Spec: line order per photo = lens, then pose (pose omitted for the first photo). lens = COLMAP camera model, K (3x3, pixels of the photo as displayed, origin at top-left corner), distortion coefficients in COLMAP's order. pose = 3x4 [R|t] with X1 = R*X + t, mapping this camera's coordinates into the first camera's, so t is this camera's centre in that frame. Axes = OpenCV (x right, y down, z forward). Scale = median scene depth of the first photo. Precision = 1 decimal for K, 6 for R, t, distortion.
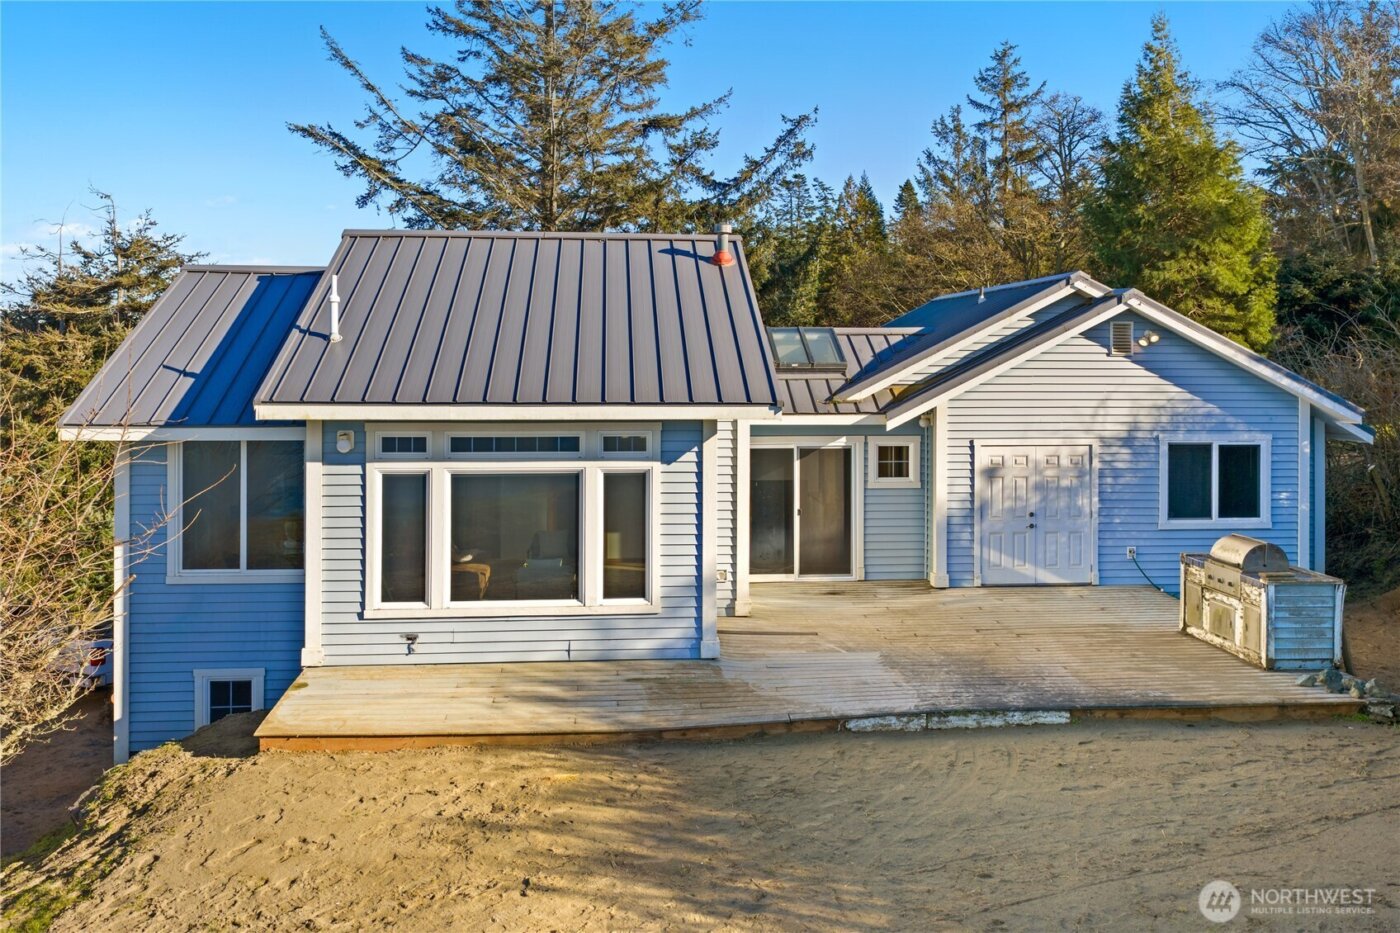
lens RADIAL K [[1132.0, 0, 700.3], [0, 1132.0, 452.6], [0, 0, 1]] dist [-0.002540, 0.003433]
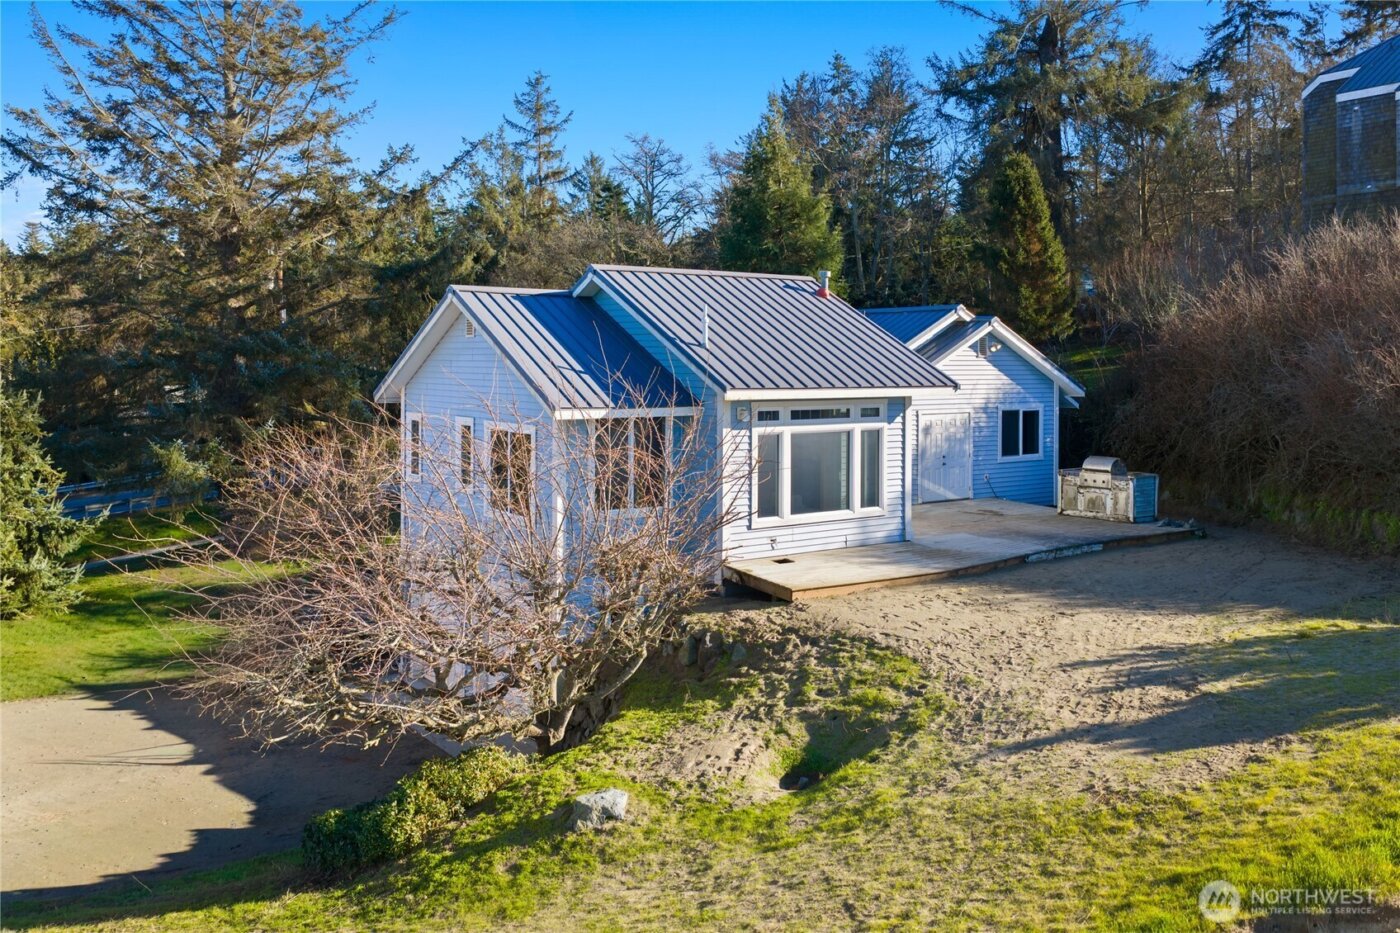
lens RADIAL K [[1132.0, 0, 699.0], [0, 1132.0, 475.6], [0, 0, 1]] dist [-0.002540, 0.003433]
pose [[0.866045, -0.052033, 0.497252, -1.055656], [0.041004, 0.998611, 0.033080, 0.018612], [-0.498283, -0.008259, 0.866975, -0.281646]]
